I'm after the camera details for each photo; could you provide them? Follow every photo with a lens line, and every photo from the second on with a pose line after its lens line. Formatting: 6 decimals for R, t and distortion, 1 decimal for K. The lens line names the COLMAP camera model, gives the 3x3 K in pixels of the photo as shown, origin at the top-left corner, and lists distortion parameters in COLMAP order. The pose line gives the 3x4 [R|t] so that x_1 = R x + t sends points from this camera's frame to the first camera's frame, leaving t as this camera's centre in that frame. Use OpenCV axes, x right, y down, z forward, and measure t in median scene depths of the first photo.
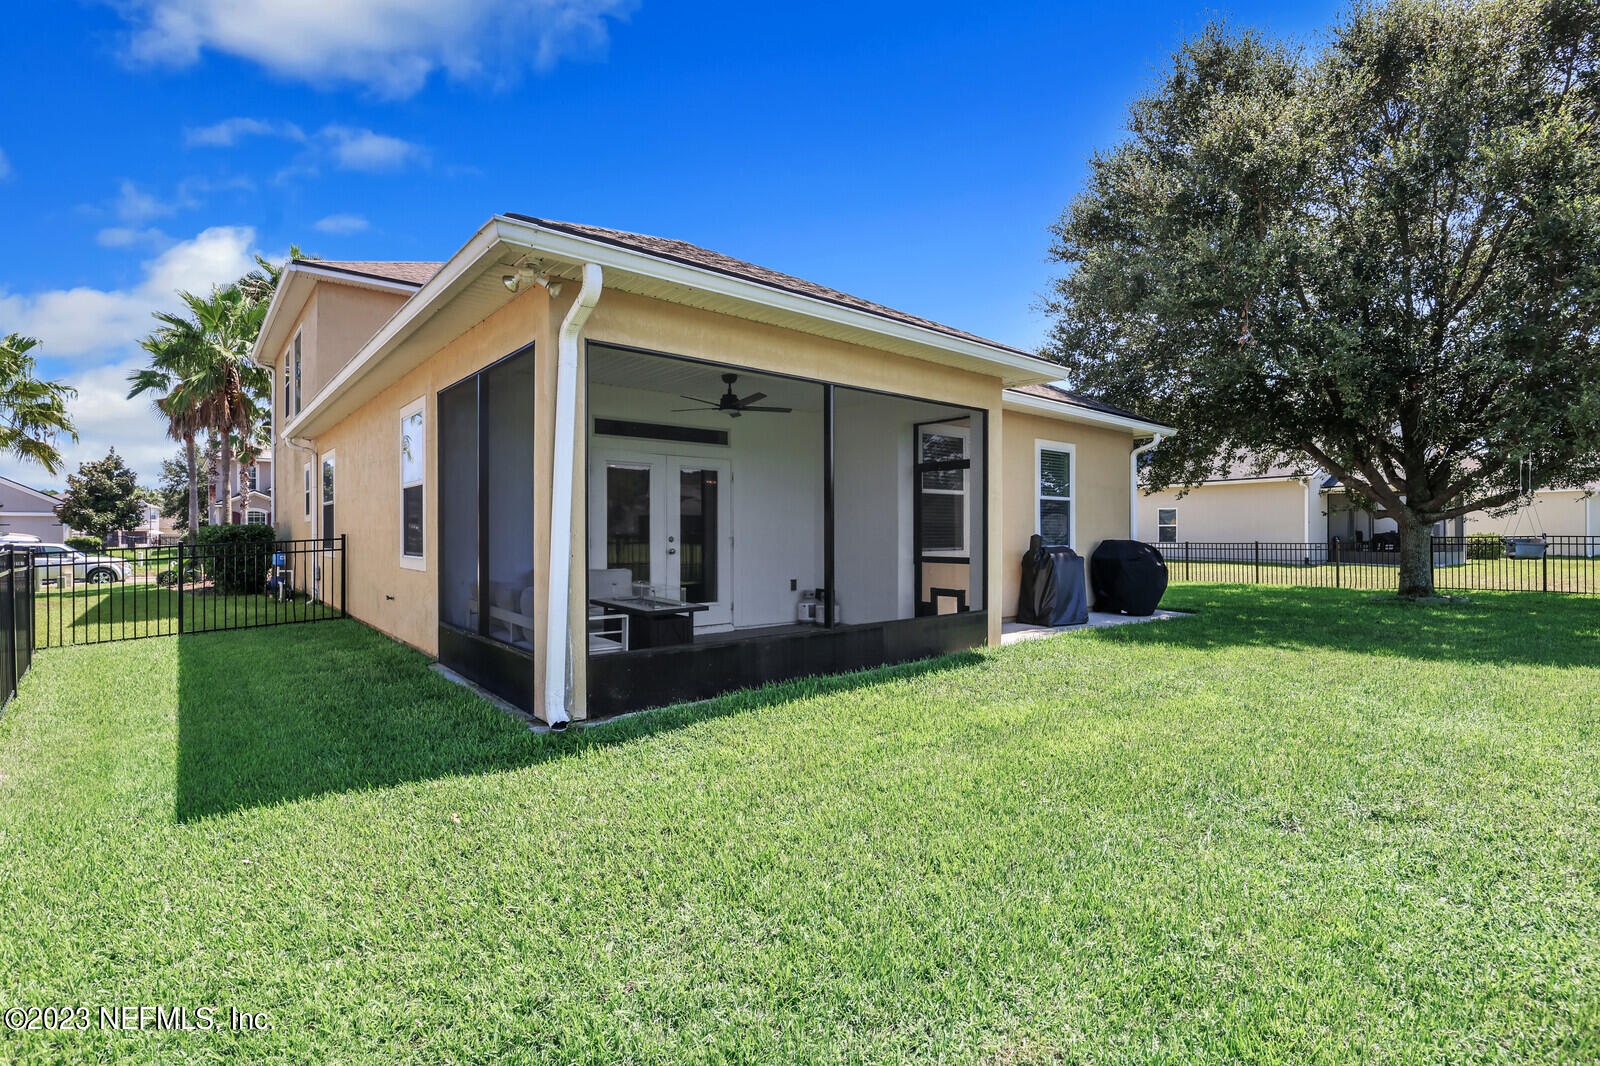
lens RADIAL K [[727.5, 0, 800.0], [0, 727.5, 533.0], [0, 0, 1]] dist [-0.003937, -0.000502]
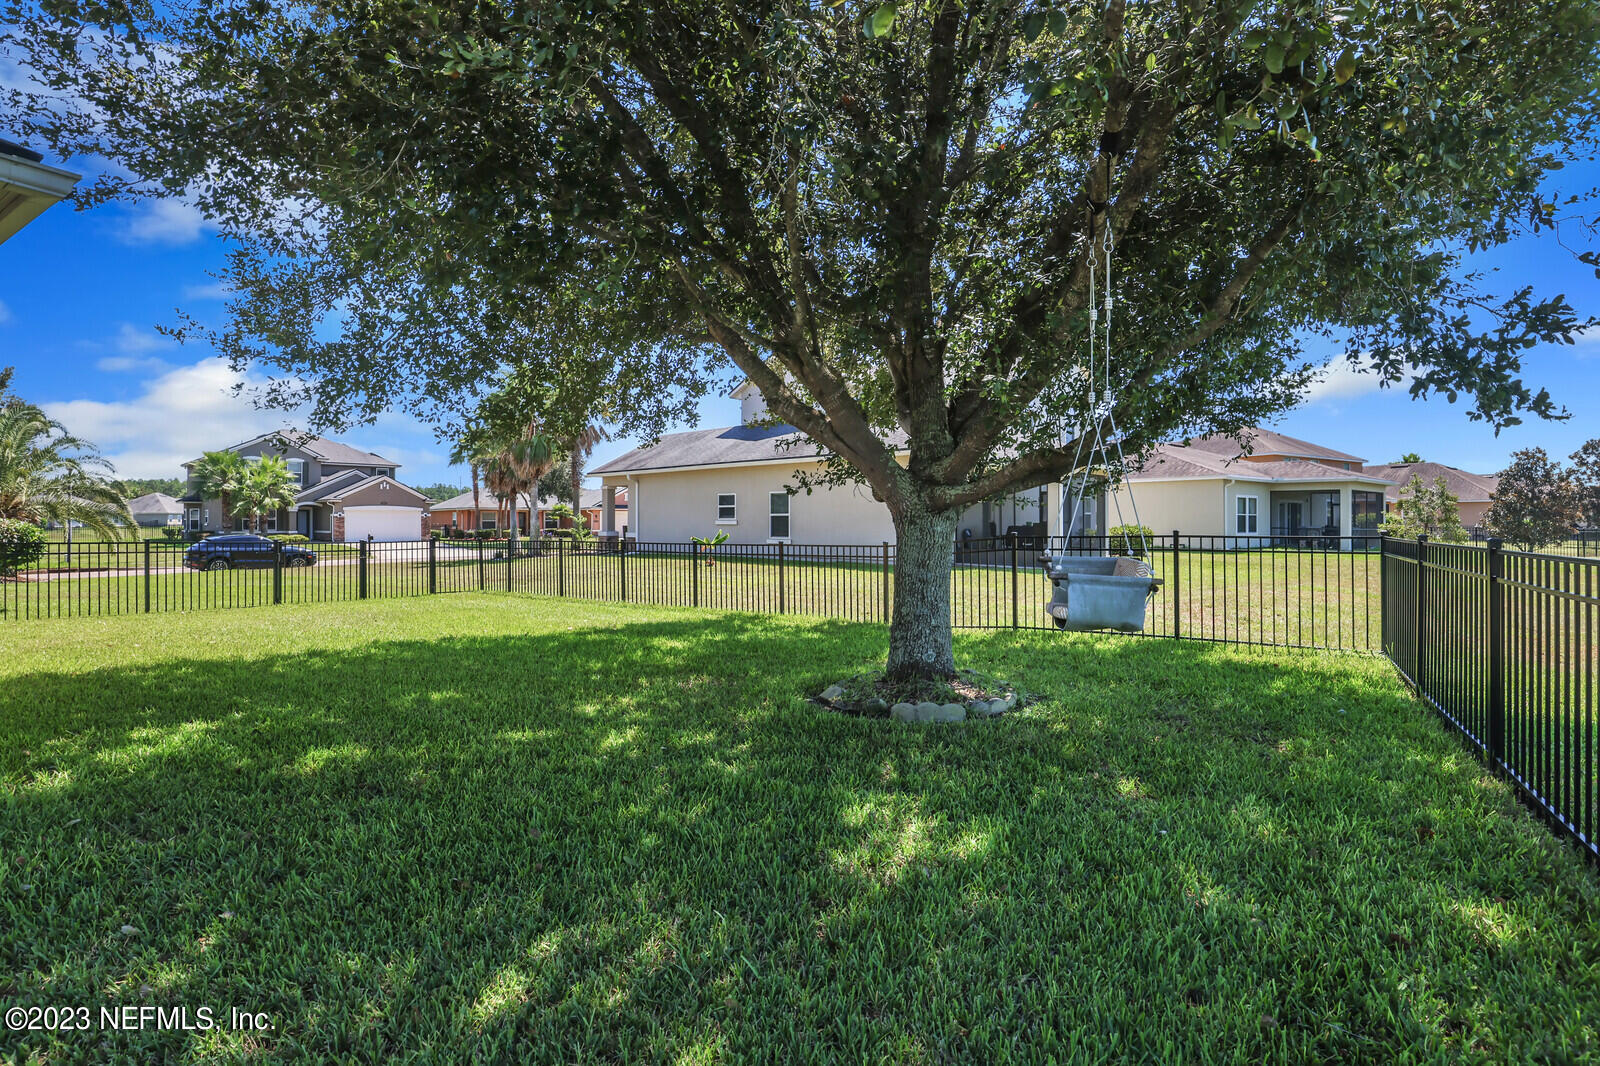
lens RADIAL K [[738.0, 0, 800.0], [0, 738.0, 533.0], [0, 0, 1]] dist [-0.023288, -0.000179]
pose [[0.951316, -0.008370, 0.308103, 0.671669], [0.005998, 0.999945, 0.008648, -0.005537], [-0.308158, -0.006379, 0.951314, 0.641048]]
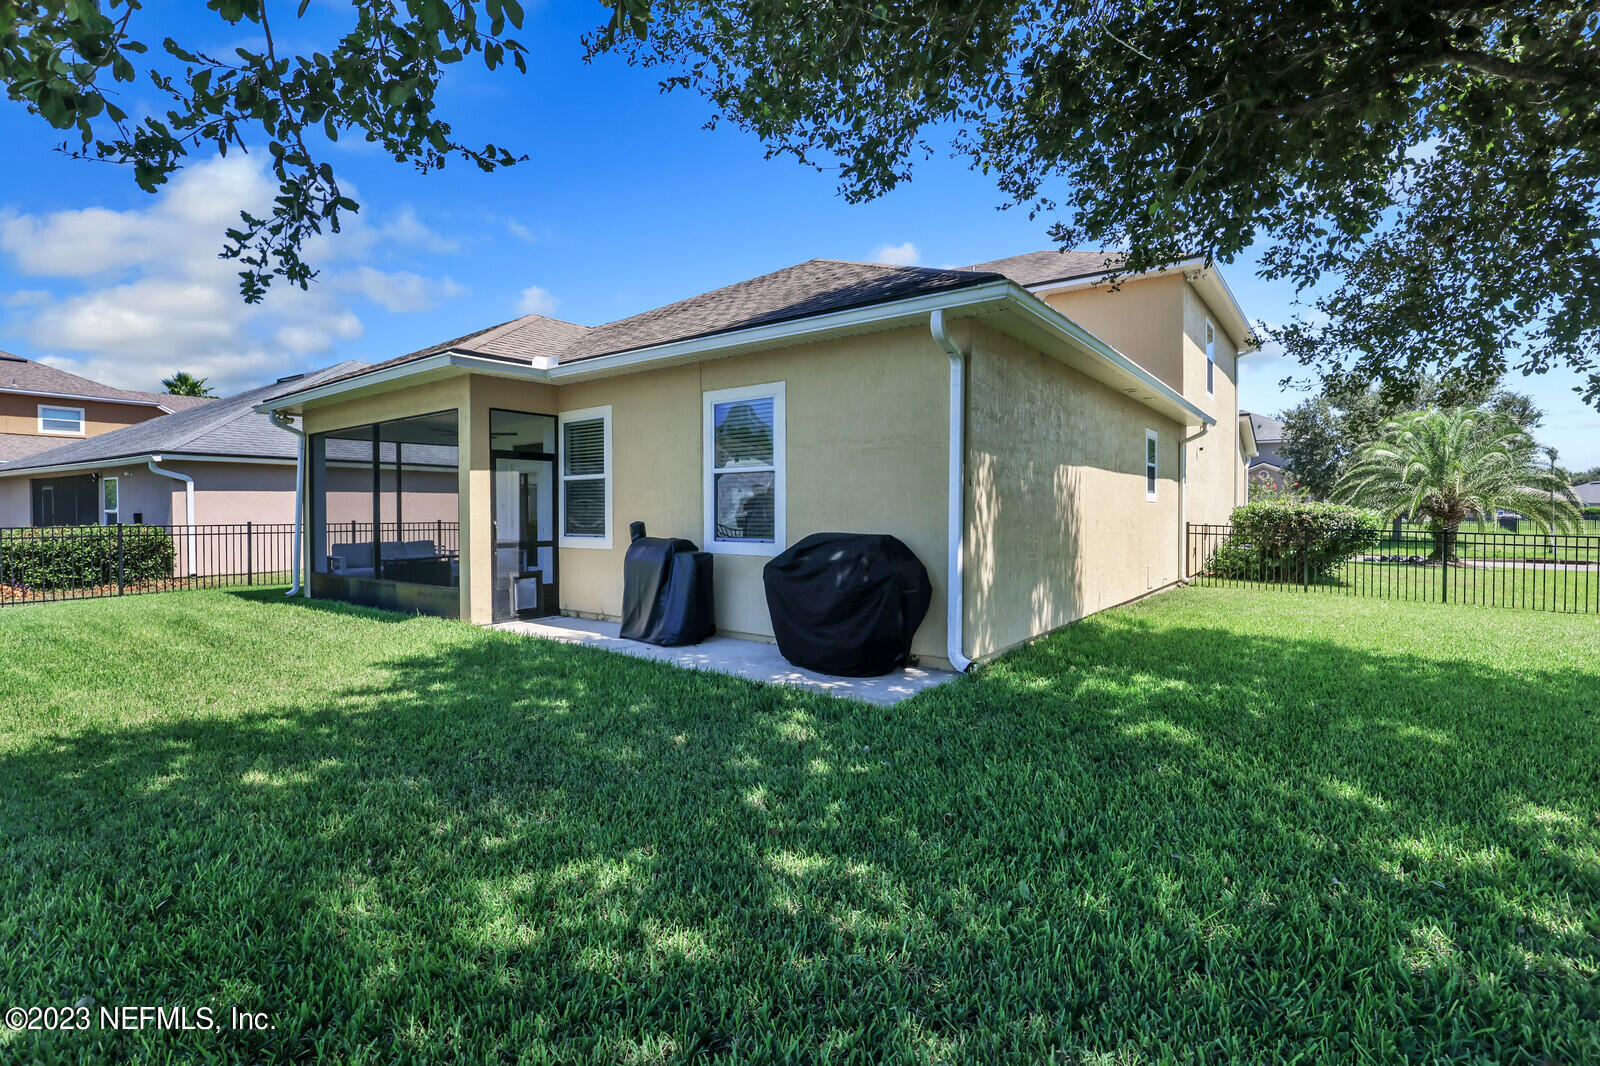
lens RADIAL K [[738.0, 0, 800.0], [0, 738.0, 533.0], [0, 0, 1]] dist [-0.023288, -0.000179]
pose [[0.219467, 0.018379, -0.975447, 6.572352], [-0.001434, 0.999828, 0.018516, -0.000478], [0.975619, -0.002665, 0.219456, 4.335909]]
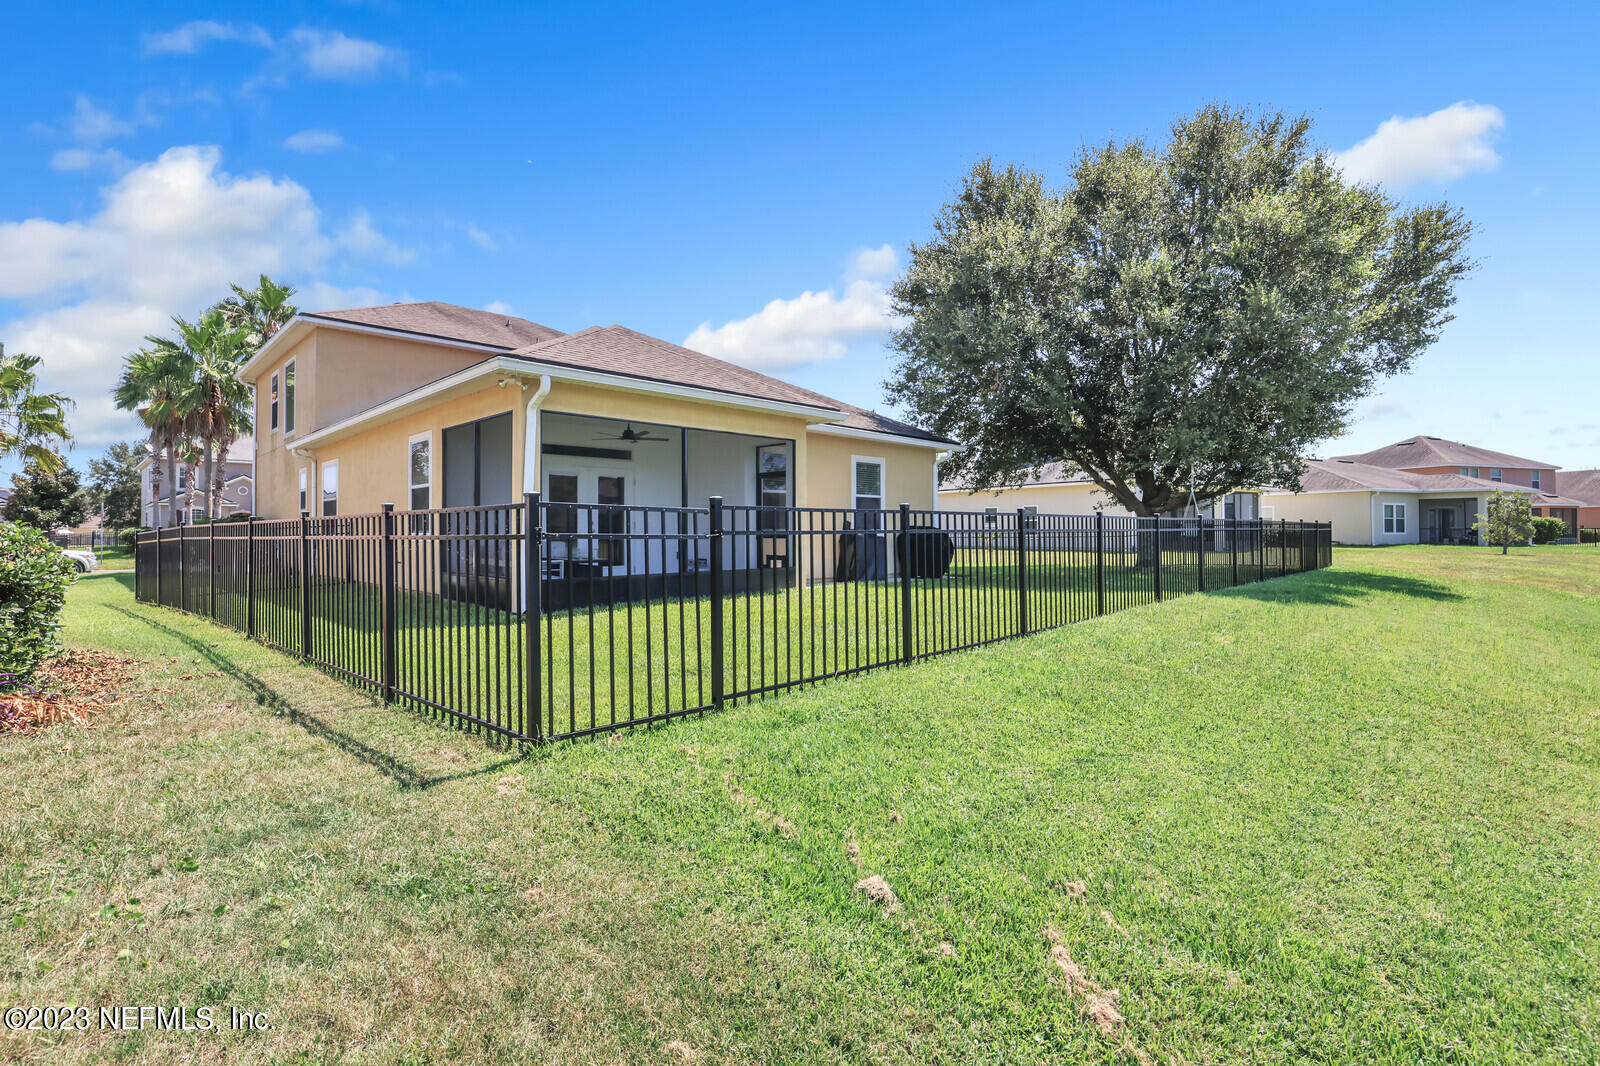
lens RADIAL K [[738.0, 0, 800.0], [0, 738.0, 533.0], [0, 0, 1]] dist [-0.023288, -0.000179]
pose [[0.996533, -0.002399, 0.083168, 0.077133], [0.002356, 0.999997, 0.000604, 0.018398], [-0.083169, -0.000406, 0.996535, -0.342884]]
